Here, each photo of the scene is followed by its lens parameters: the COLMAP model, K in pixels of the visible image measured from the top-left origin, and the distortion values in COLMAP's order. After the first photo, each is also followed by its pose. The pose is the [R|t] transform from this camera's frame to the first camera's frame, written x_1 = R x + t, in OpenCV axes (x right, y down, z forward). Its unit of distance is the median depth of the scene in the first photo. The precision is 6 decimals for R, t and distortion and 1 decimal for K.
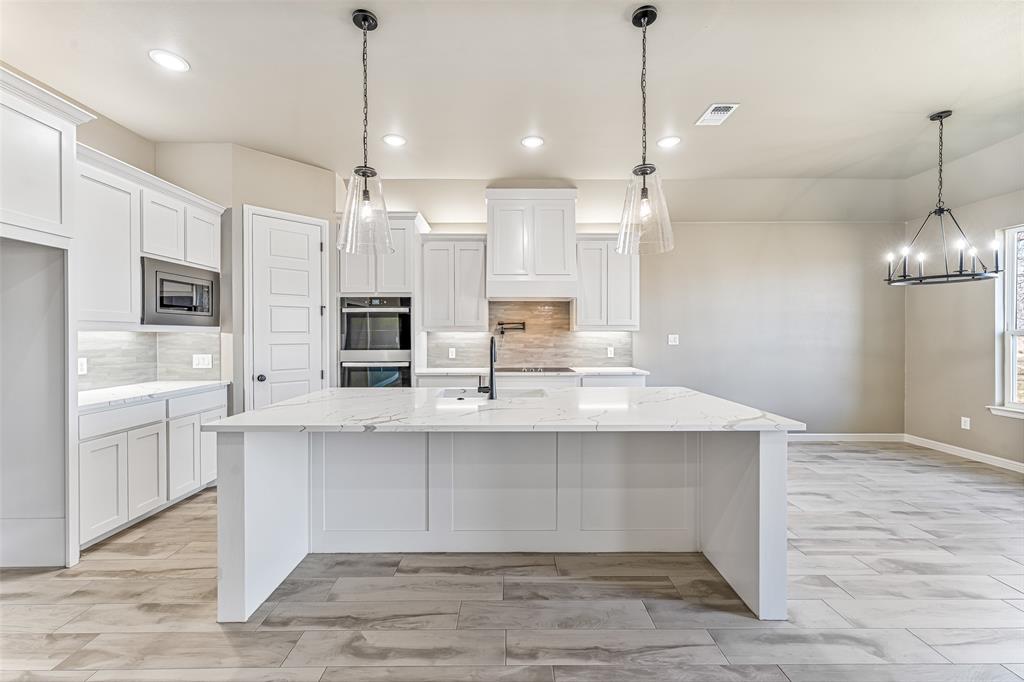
lens RADIAL K [[411.4, 0, 508.2], [0, 411.4, 336.1], [0, 0, 1]] dist [0.001655, 0.001243]
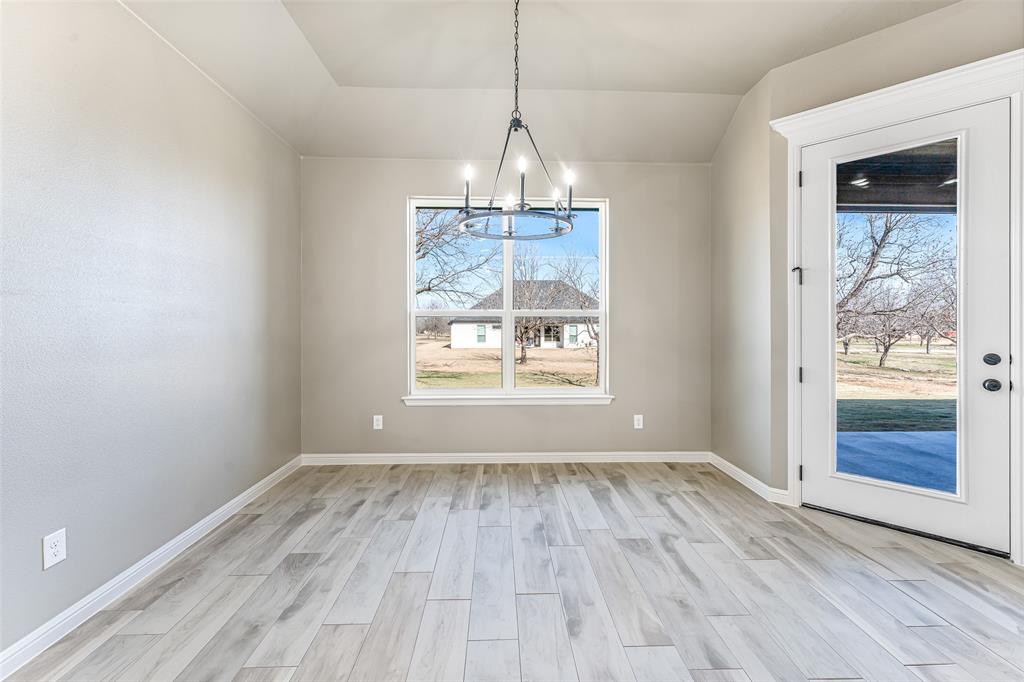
lens RADIAL K [[411.4, 0, 504.1], [0, 411.4, 325.2], [0, 0, 1]] dist [0.001655, 0.001243]
pose [[-0.015972, -0.002665, 0.999869, 0.283947], [0.005835, 0.999979, 0.002759, 0.015638], [-0.999855, 0.005879, -0.015956, 0.777411]]
